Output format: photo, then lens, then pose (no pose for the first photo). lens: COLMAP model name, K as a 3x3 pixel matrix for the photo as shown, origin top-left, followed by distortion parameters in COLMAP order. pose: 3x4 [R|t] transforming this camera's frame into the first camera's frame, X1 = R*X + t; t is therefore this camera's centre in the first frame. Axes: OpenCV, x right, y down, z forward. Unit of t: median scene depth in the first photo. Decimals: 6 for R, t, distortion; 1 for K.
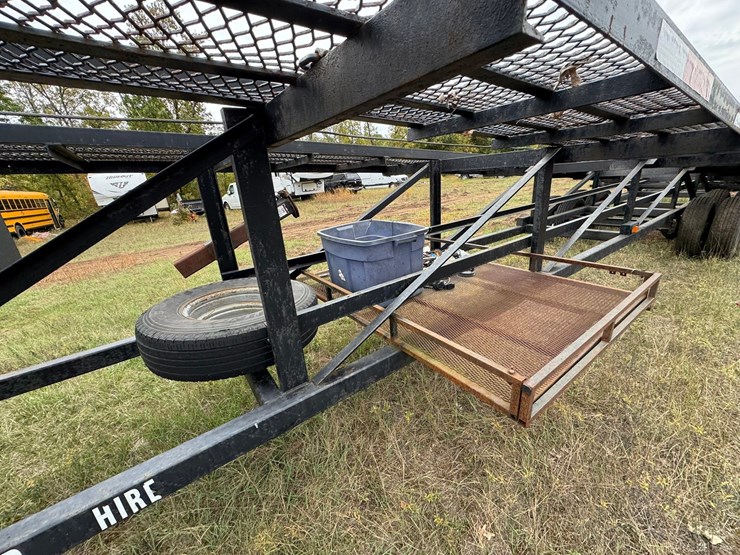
lens RADIAL K [[294.0, 0, 368.8], [0, 294.0, 276.9], [0, 0, 1]] dist [-0.001668, -0.000307]
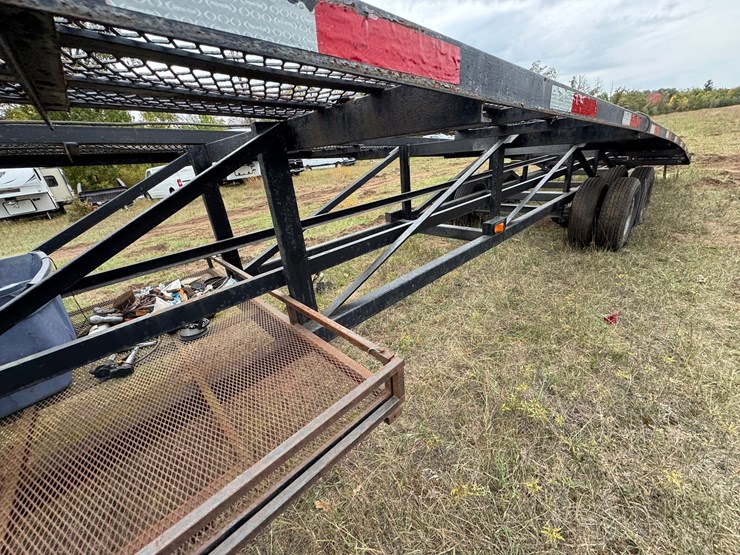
lens RADIAL K [[294.0, 0, 370.1], [0, 294.0, 275.1], [0, 0, 1]] dist [-0.001668, -0.000307]
pose [[0.991050, -0.071944, 0.112443, 0.353767], [0.065091, 0.995859, 0.063473, -0.081701], [-0.116544, -0.055586, 0.991629, 0.190005]]
